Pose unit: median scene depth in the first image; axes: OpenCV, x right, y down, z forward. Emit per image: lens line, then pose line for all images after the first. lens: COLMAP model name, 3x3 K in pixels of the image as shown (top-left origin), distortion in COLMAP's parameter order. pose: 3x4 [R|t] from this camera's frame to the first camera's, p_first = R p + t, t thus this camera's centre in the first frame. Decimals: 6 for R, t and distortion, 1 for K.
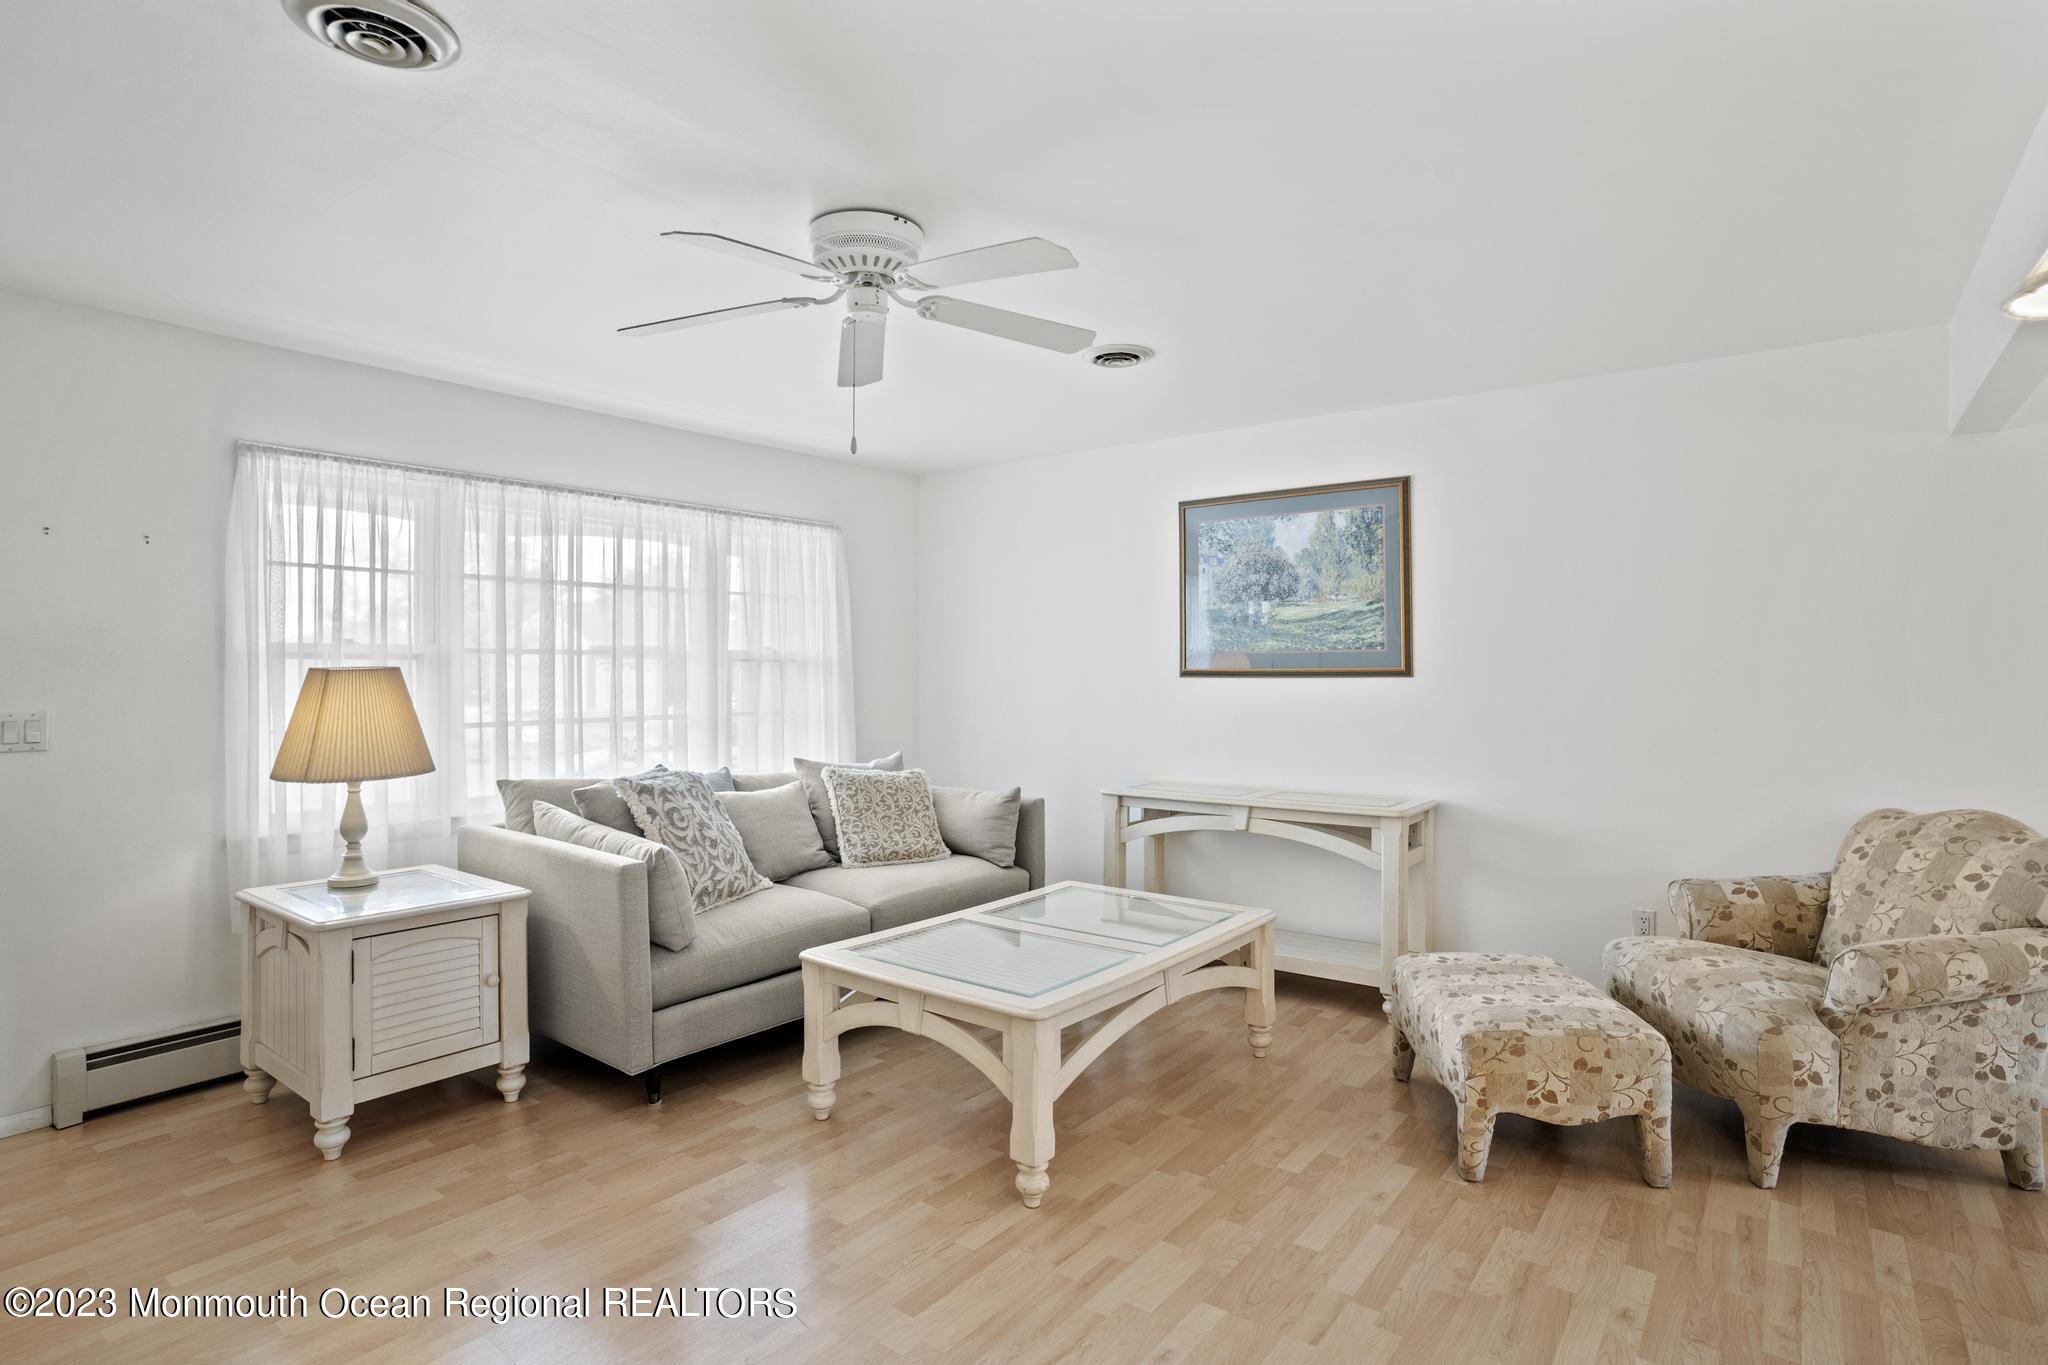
lens RADIAL K [[1031.9, 0, 1023.8], [0, 1031.9, 674.5], [0, 0, 1]] dist [-0.093826, 0.061833]
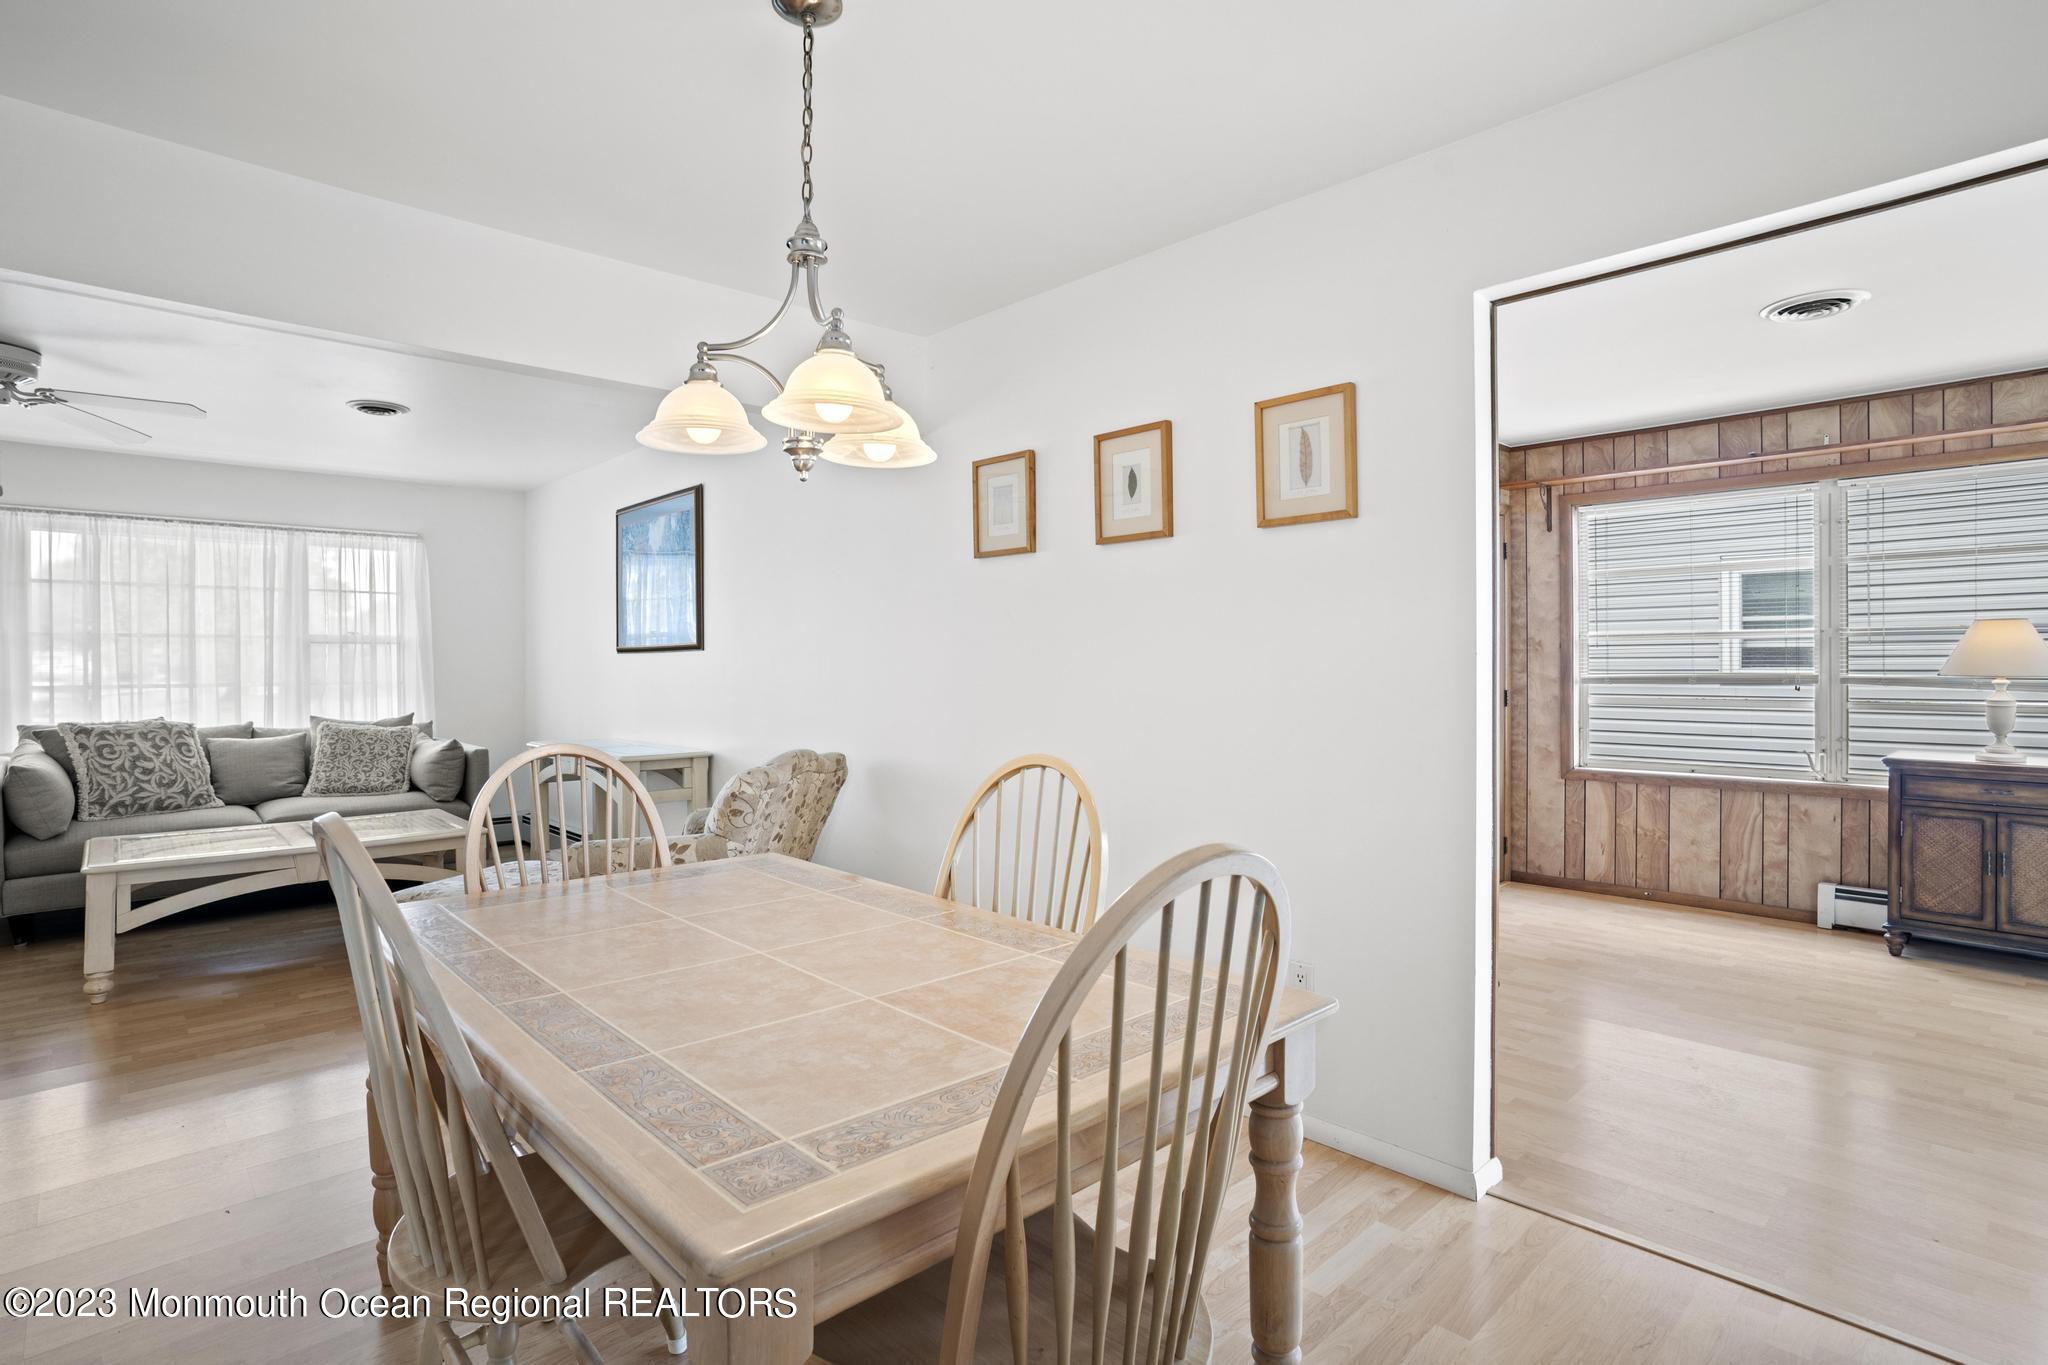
lens RADIAL K [[1031.9, 0, 1023.8], [0, 1031.9, 674.5], [0, 0, 1]] dist [-0.093826, 0.061833]
pose [[0.988150, -0.001156, -0.153484, 0.920366], [0.001956, 0.999985, 0.005059, 0.024803], [0.153476, -0.005299, 0.988138, -0.131506]]
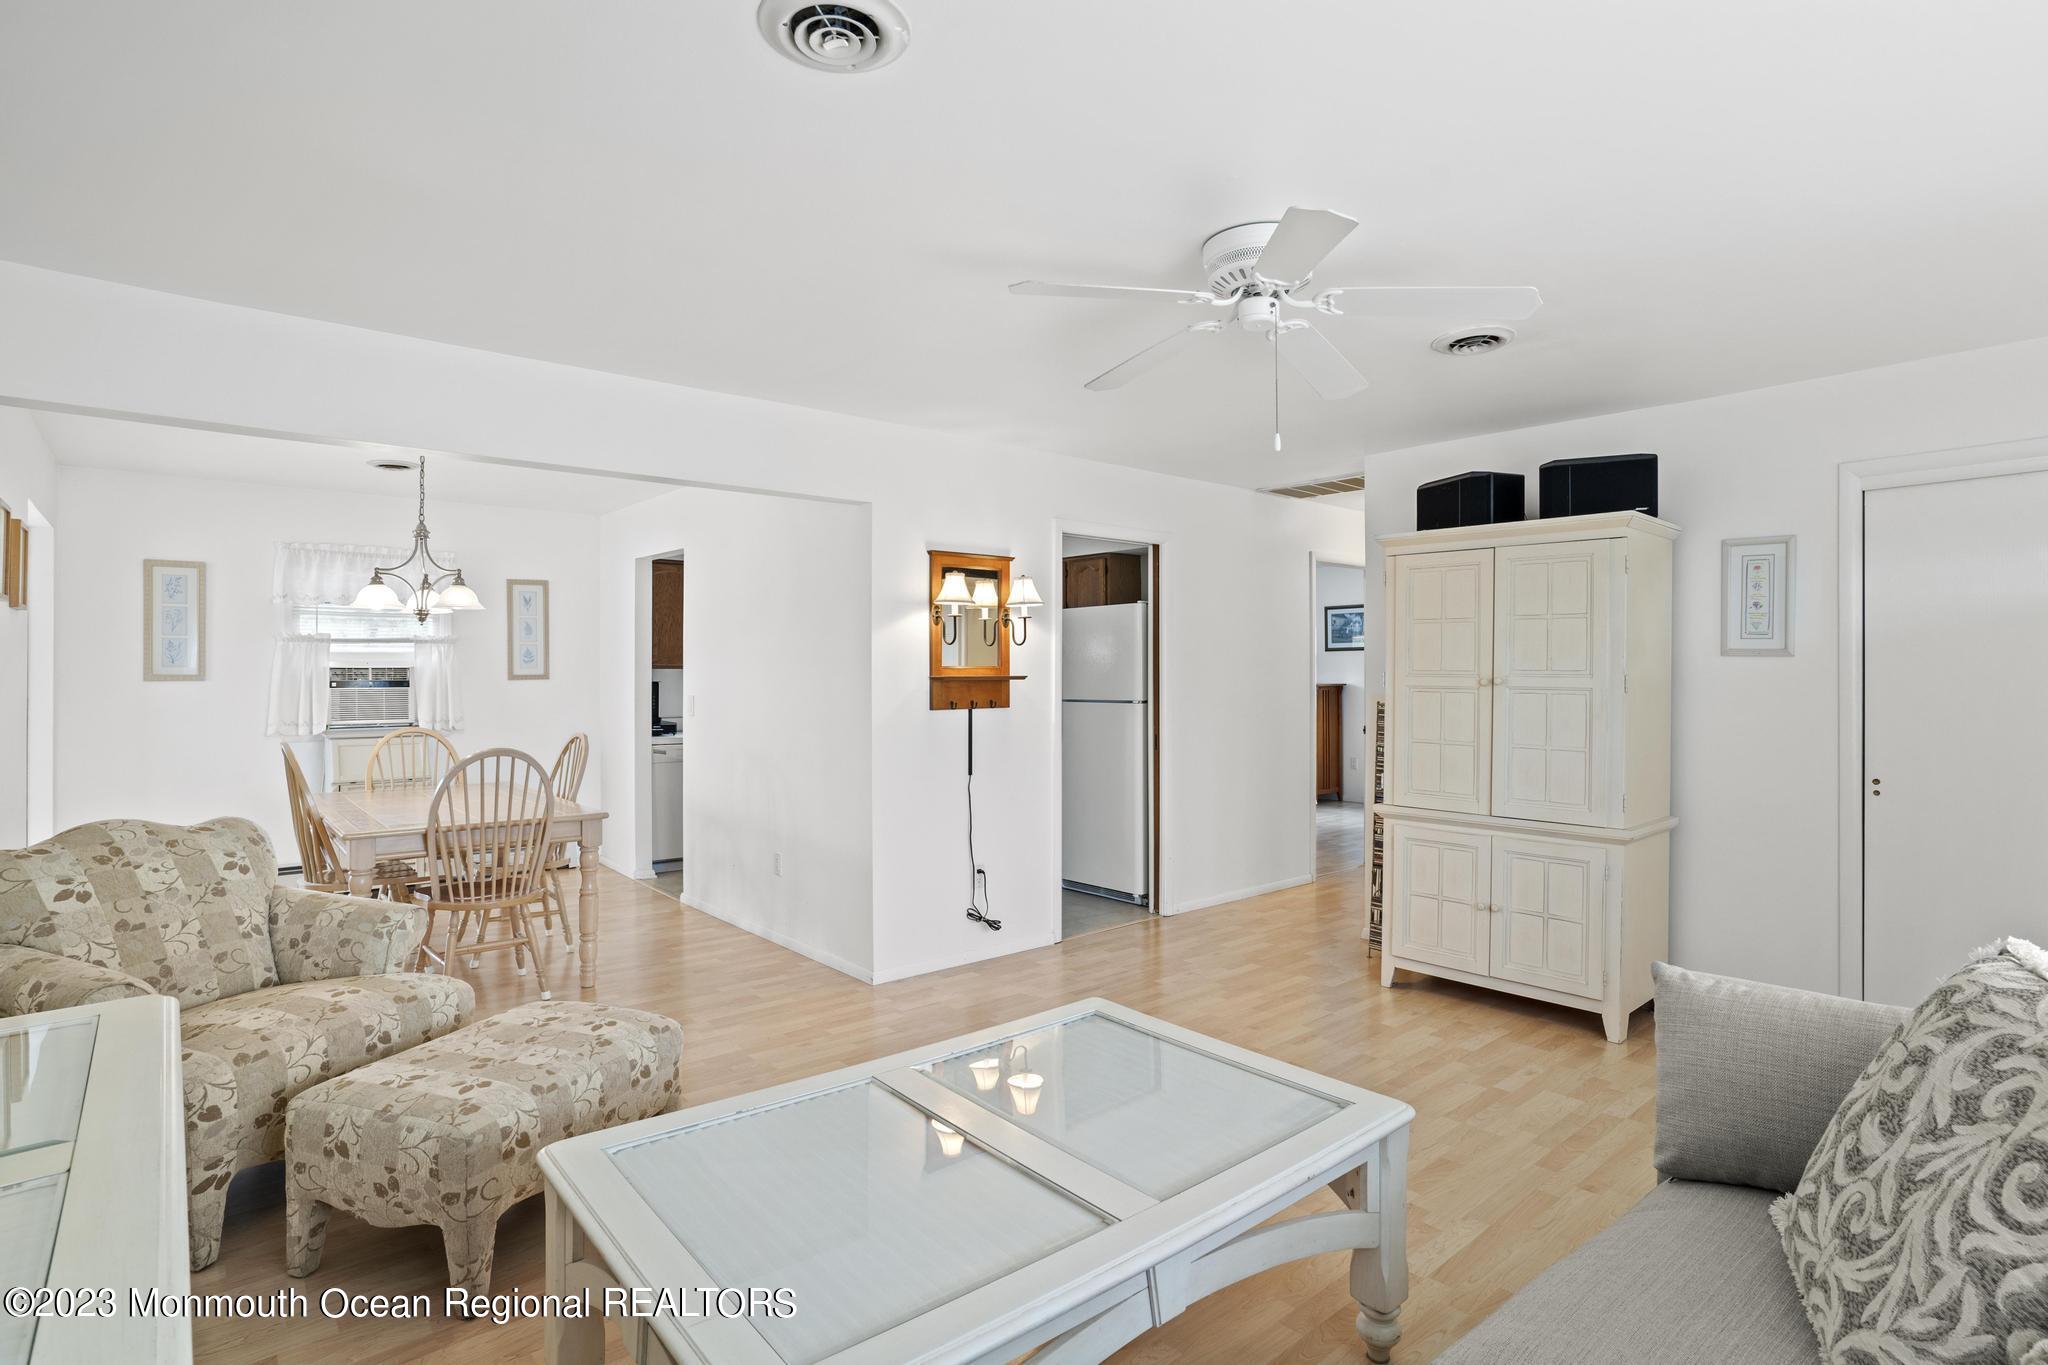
lens RADIAL K [[1031.9, 0, 1023.8], [0, 1031.9, 674.5], [0, 0, 1]] dist [-0.093826, 0.061833]
pose [[-0.978852, -0.002755, 0.204549, -0.077766], [-0.001887, 0.999988, 0.004436, -0.008246], [-0.204559, 0.003956, -0.978846, 1.185430]]
